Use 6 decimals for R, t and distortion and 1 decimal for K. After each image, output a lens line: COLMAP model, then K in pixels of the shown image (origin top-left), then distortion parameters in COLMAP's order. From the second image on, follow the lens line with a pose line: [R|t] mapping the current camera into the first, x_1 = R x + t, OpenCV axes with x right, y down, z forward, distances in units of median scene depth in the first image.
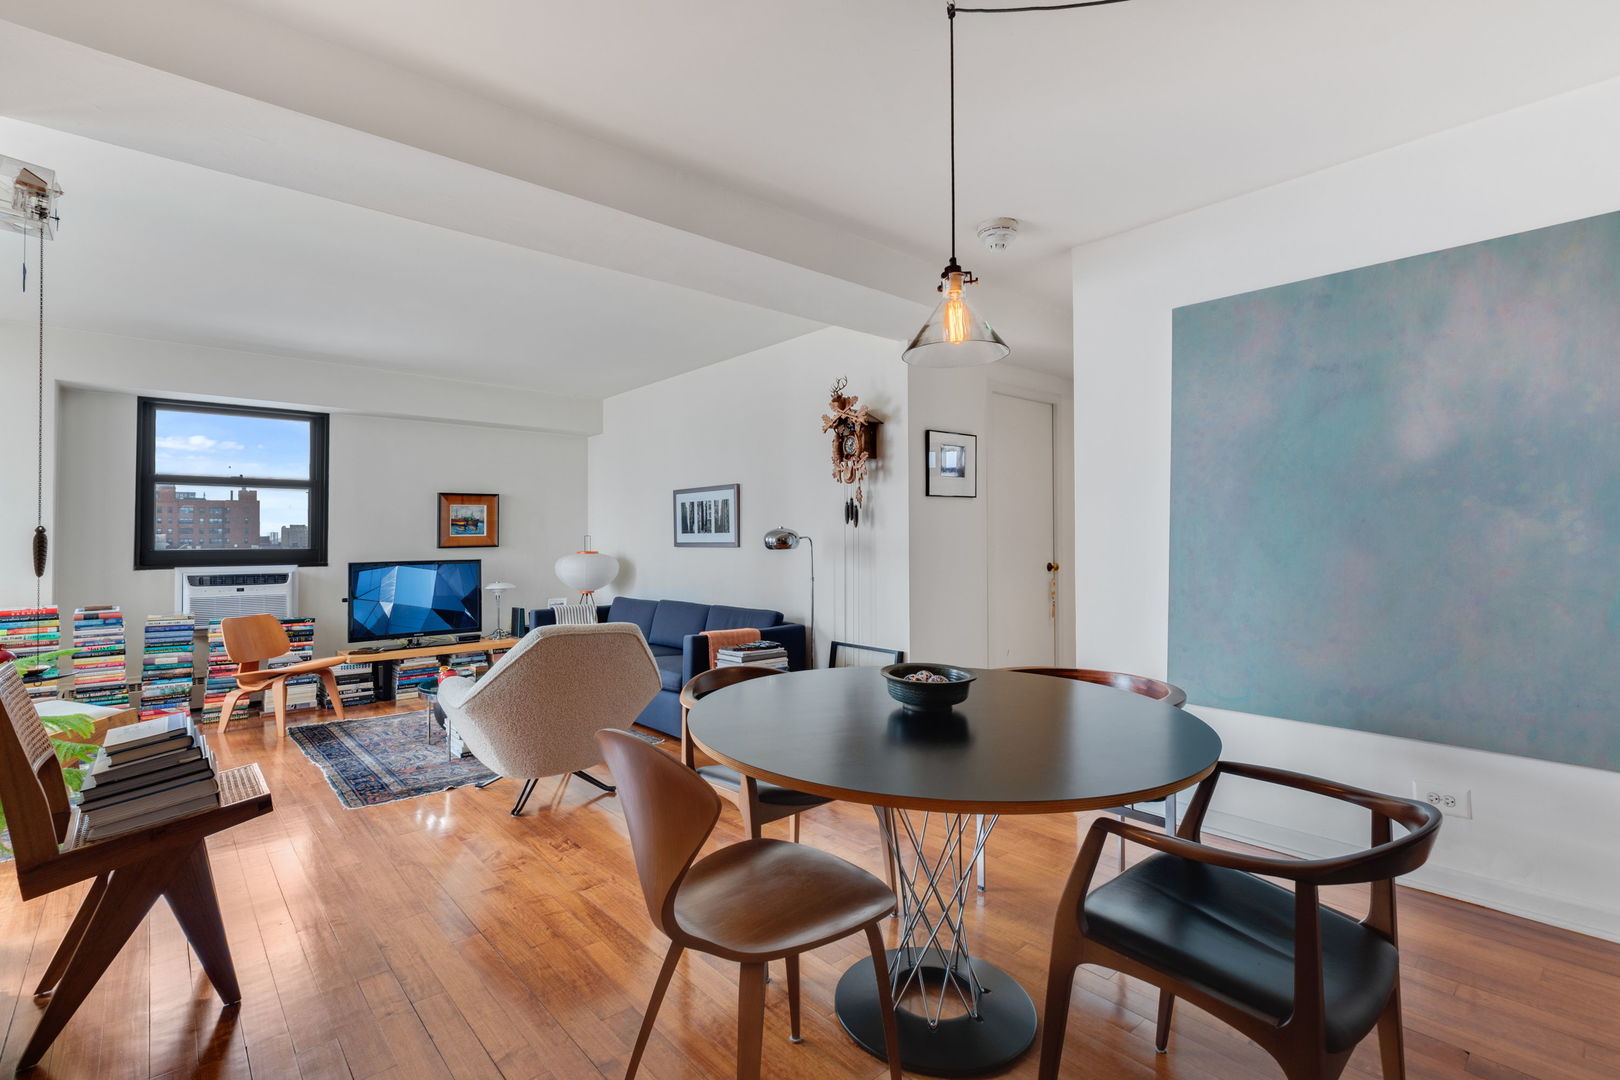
lens RADIAL K [[758.9, 0, 801.0], [0, 758.9, 536.2], [0, 0, 1]] dist [-0.000210, -0.000038]
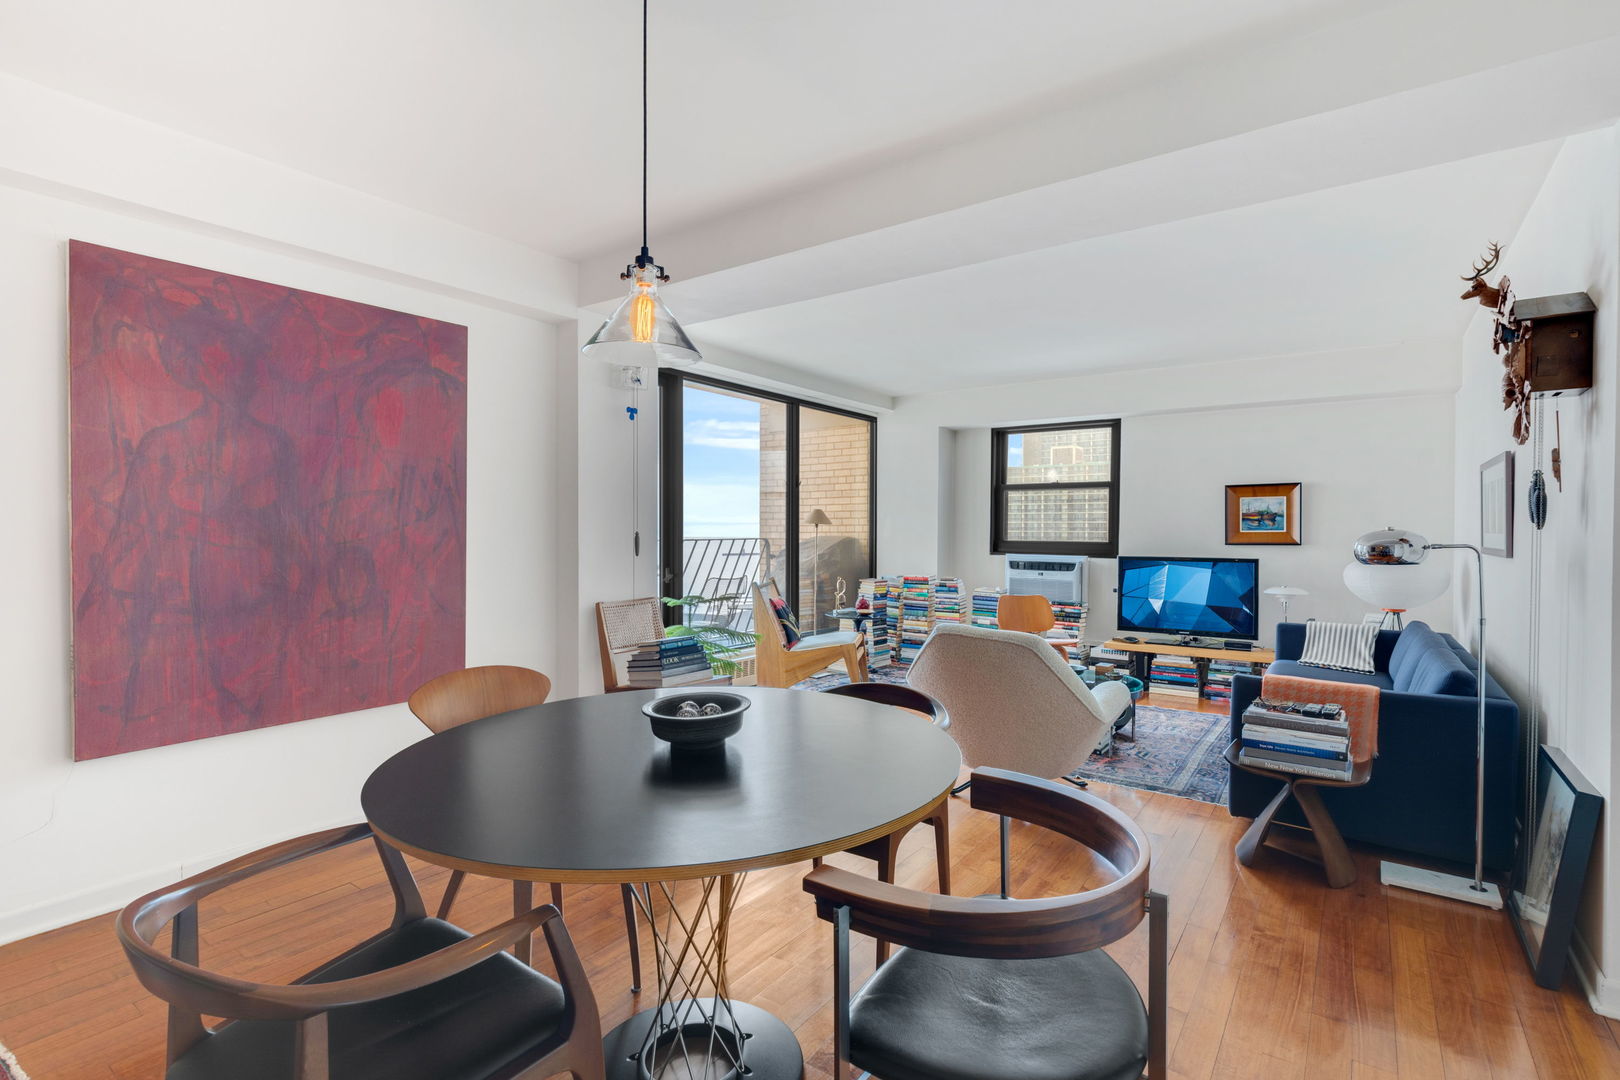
lens RADIAL K [[758.9, 0, 801.0], [0, 758.9, 536.2], [0, 0, 1]] dist [-0.000210, -0.000038]
pose [[0.219693, 0.017597, -0.975410, 0.378455], [-0.001224, 0.999841, 0.017762, -0.012806], [0.975568, -0.002708, 0.219680, 0.339108]]
